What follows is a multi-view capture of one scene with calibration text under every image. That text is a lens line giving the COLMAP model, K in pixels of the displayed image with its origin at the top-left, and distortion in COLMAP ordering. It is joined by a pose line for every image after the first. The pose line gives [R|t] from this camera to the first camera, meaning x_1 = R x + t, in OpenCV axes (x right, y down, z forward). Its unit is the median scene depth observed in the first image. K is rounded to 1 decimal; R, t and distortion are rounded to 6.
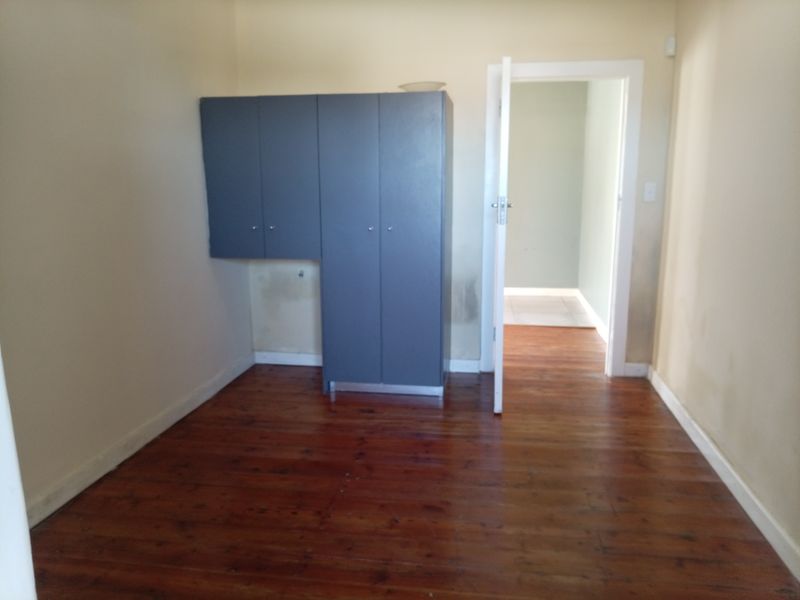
lens RADIAL K [[605.9, 0, 400.0], [0, 605.9, 300.0], [0, 0, 1]] dist [0.058296, -0.128168]
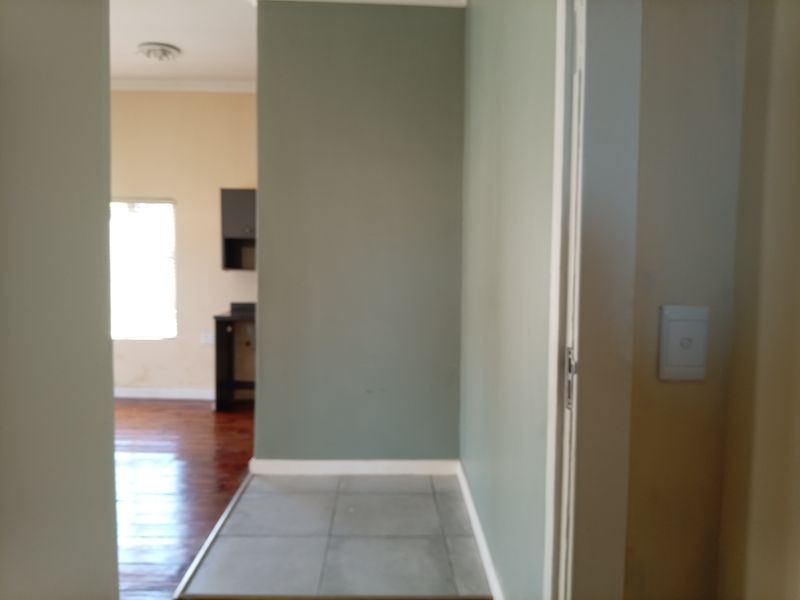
lens RADIAL K [[605.9, 0, 400.0], [0, 605.9, 300.0], [0, 0, 1]] dist [0.058296, -0.128168]
pose [[0.985657, 0.008911, 0.168528, 0.245425], [0.015139, 0.989910, -0.140887, -0.156551], [-0.168084, 0.141417, 0.975576, 0.752367]]
